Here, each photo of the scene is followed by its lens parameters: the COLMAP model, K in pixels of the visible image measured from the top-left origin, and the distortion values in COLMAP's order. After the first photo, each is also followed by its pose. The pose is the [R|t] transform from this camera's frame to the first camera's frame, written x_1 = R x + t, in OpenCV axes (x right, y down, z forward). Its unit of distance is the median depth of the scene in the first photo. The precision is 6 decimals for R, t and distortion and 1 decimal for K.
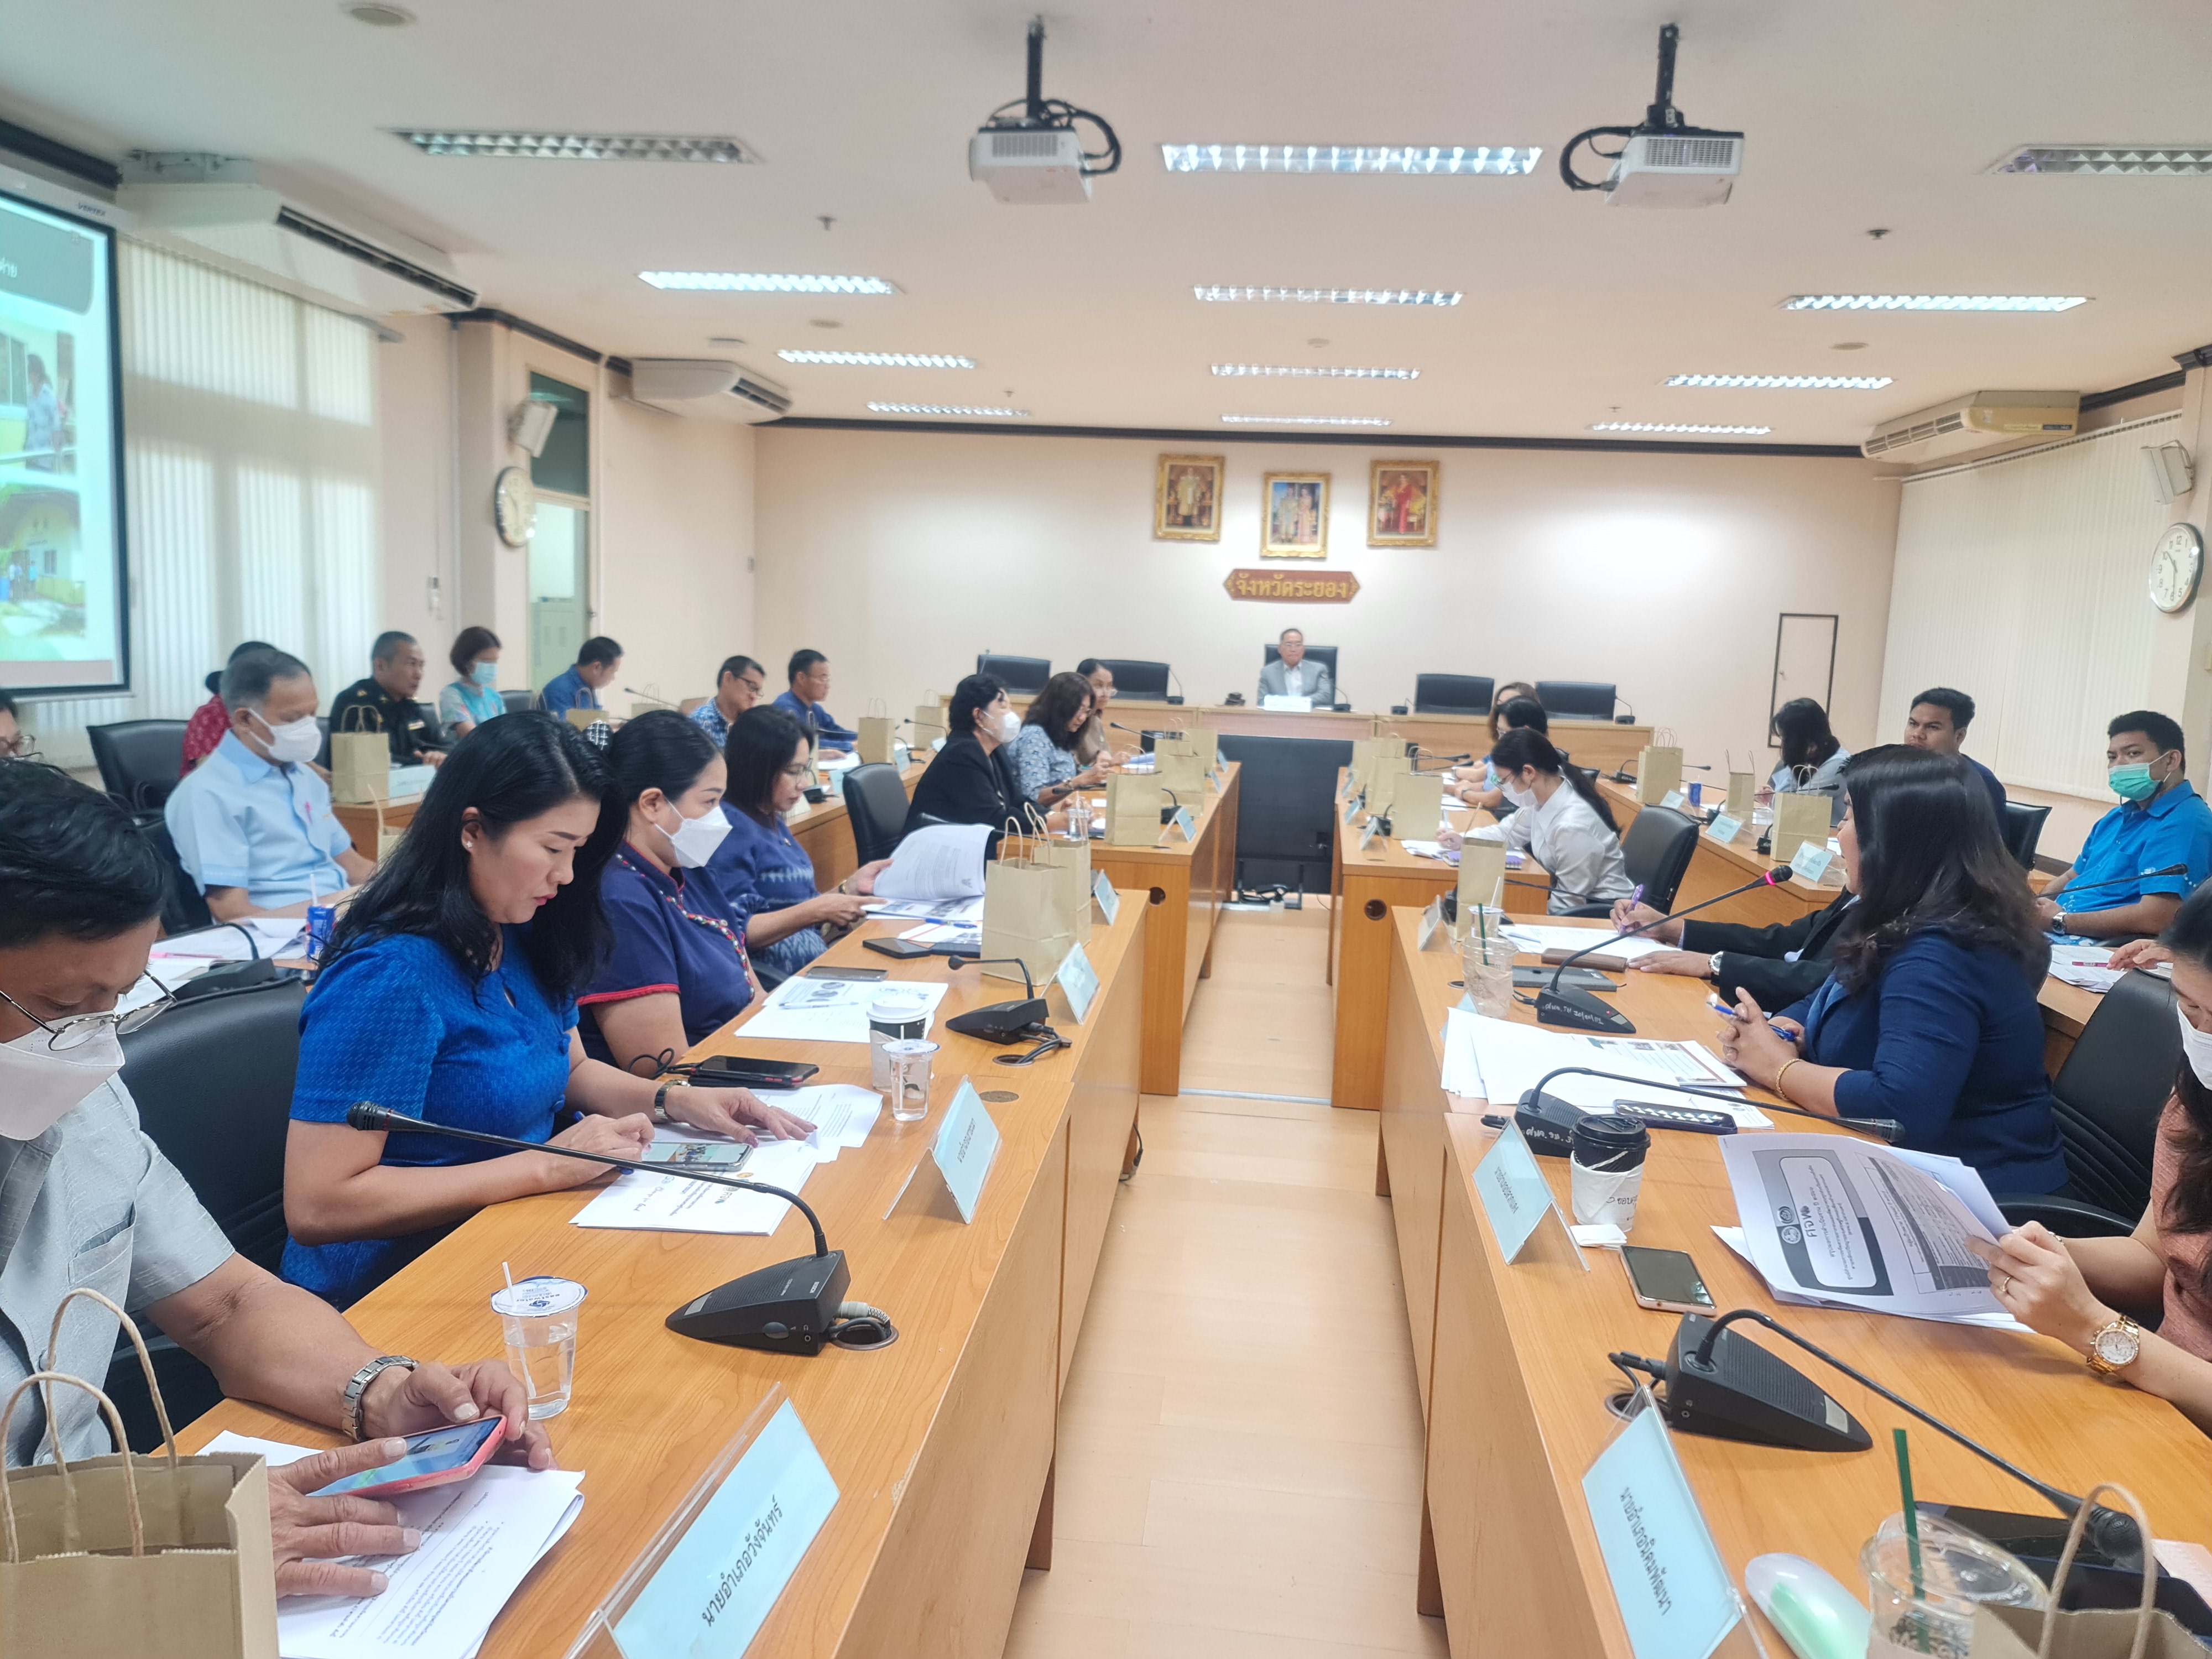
lens RADIAL K [[1601.0, 0, 1106.8], [0, 1601.0, 833.5], [0, 0, 1]] dist [0.030650, -0.009900]
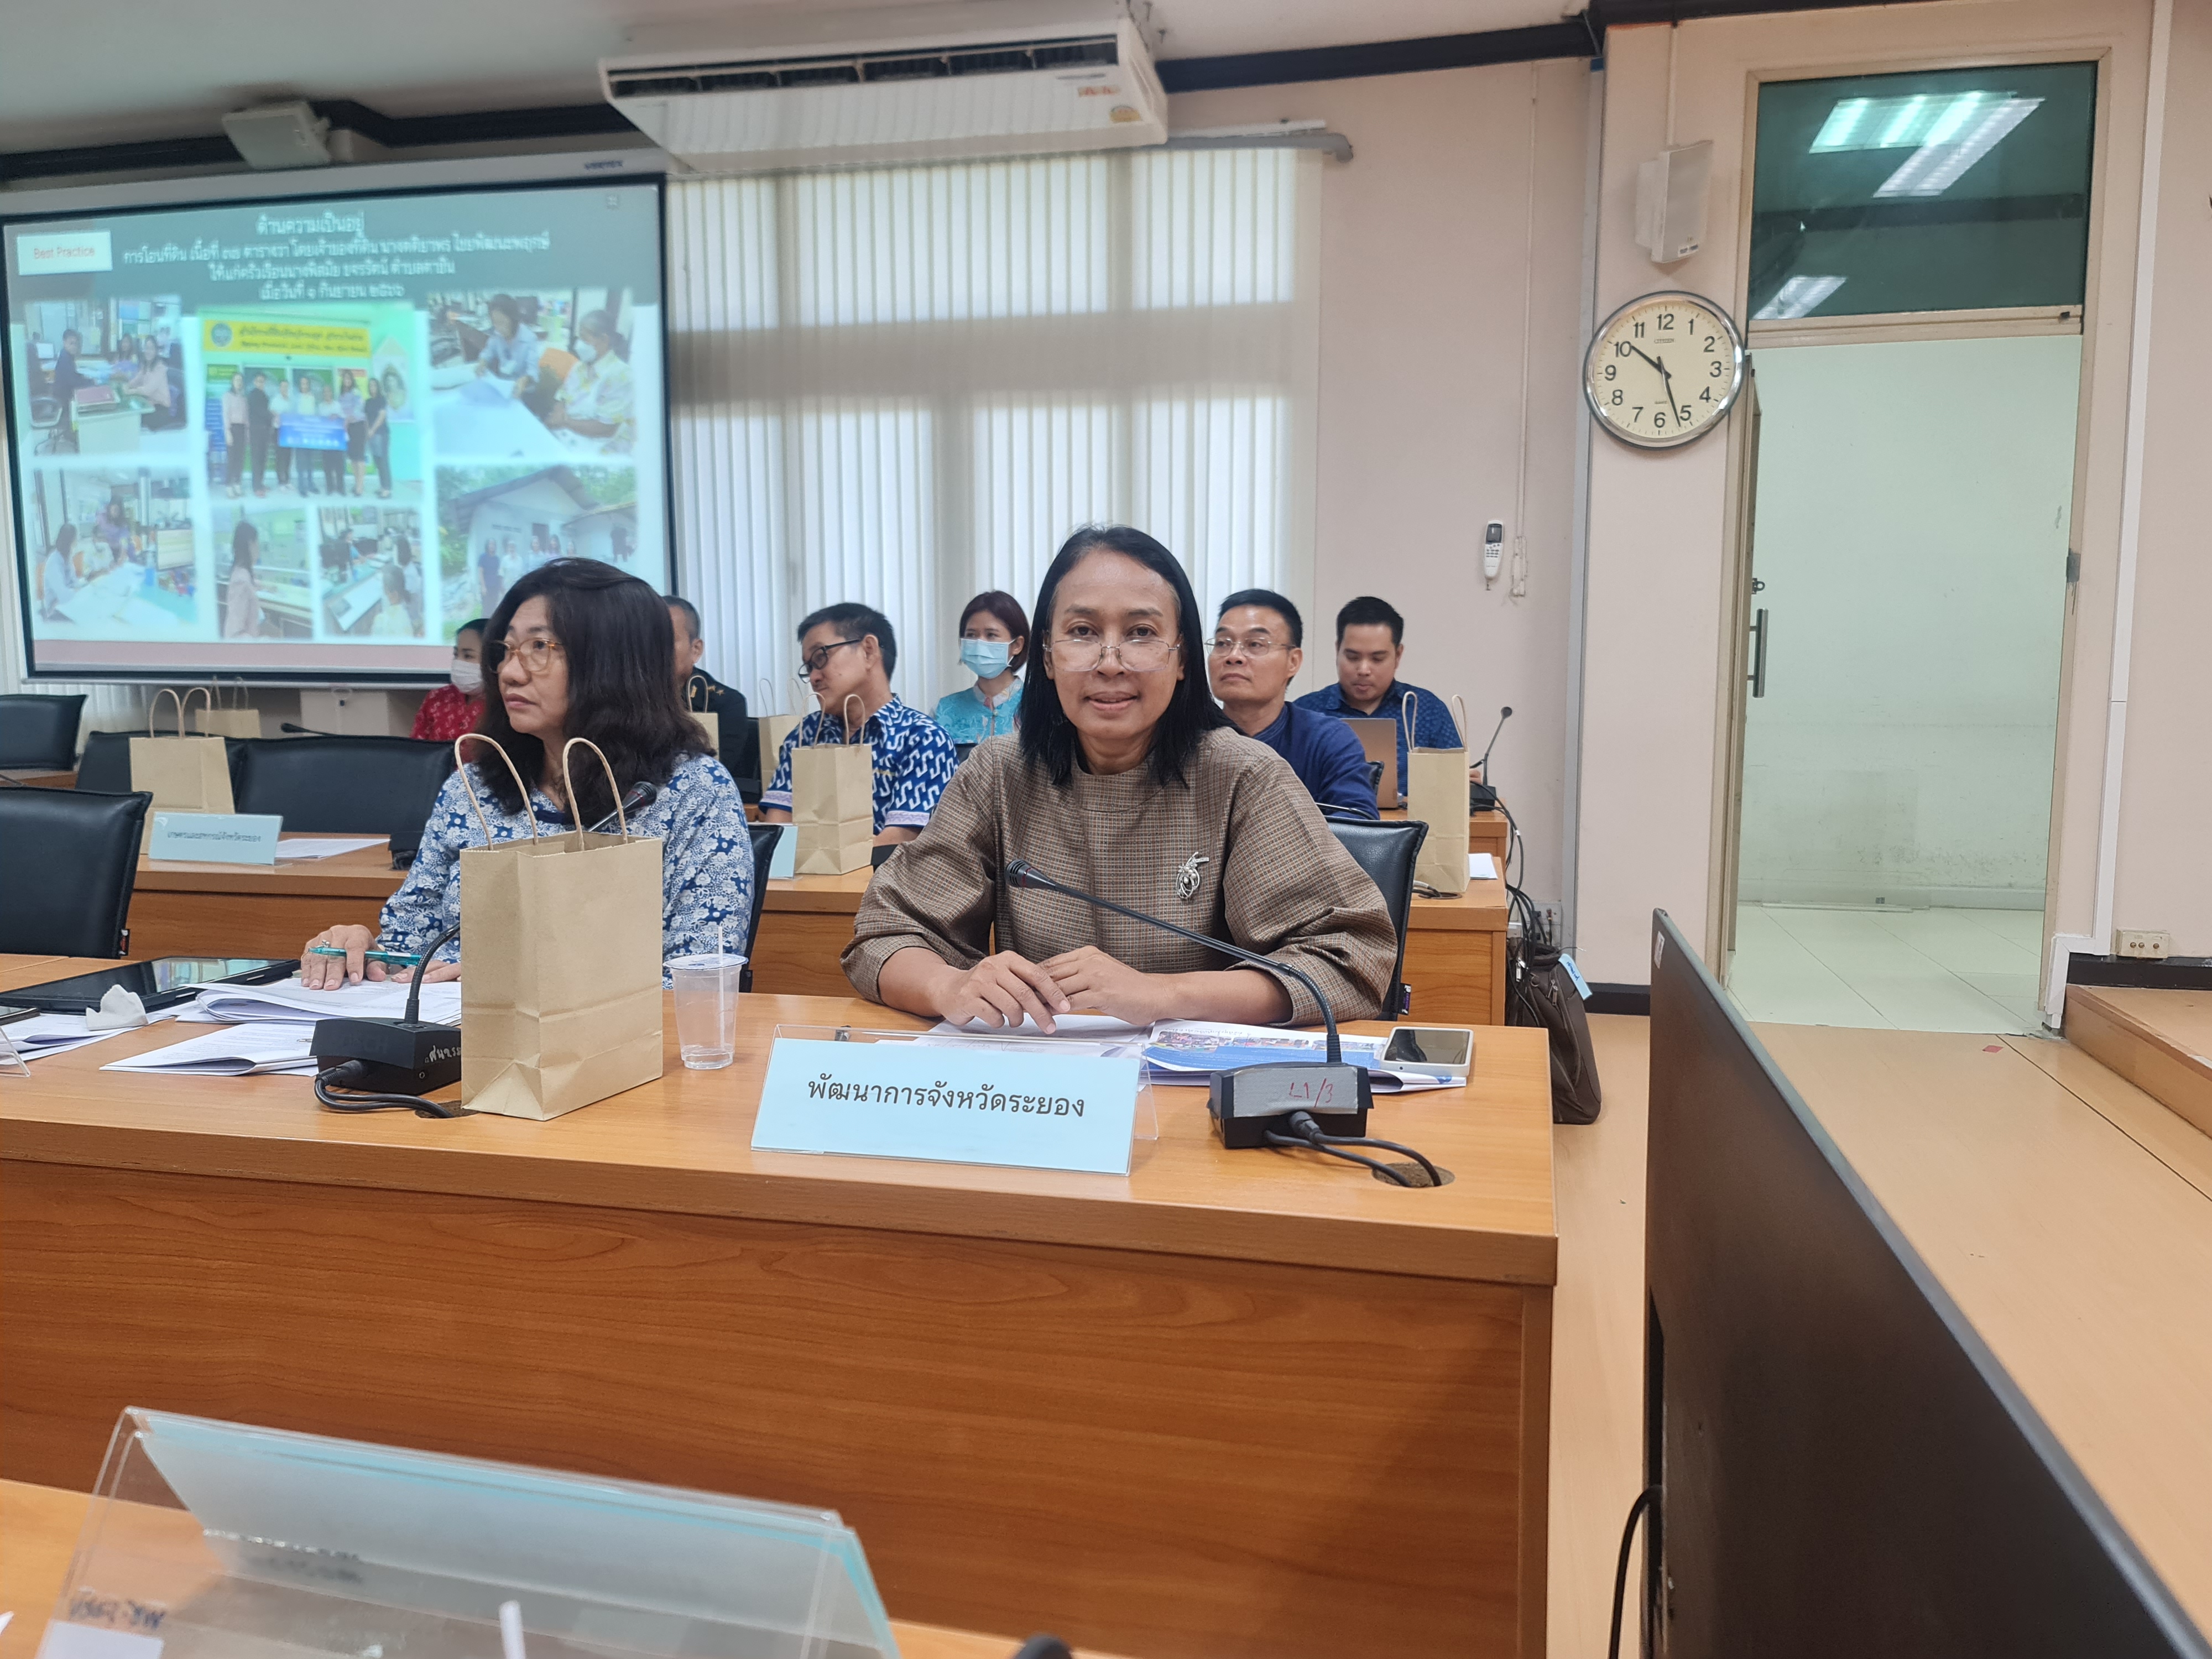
lens RADIAL K [[1601.0, 0, 1107.7], [0, 1601.0, 837.5], [0, 0, 1]] dist [0.030650, -0.009900]
pose [[-0.084243, 0.085563, -0.992765, 0.257554], [-0.125264, 0.987493, 0.095738, -0.108768], [0.988540, 0.132423, -0.072472, 1.197698]]
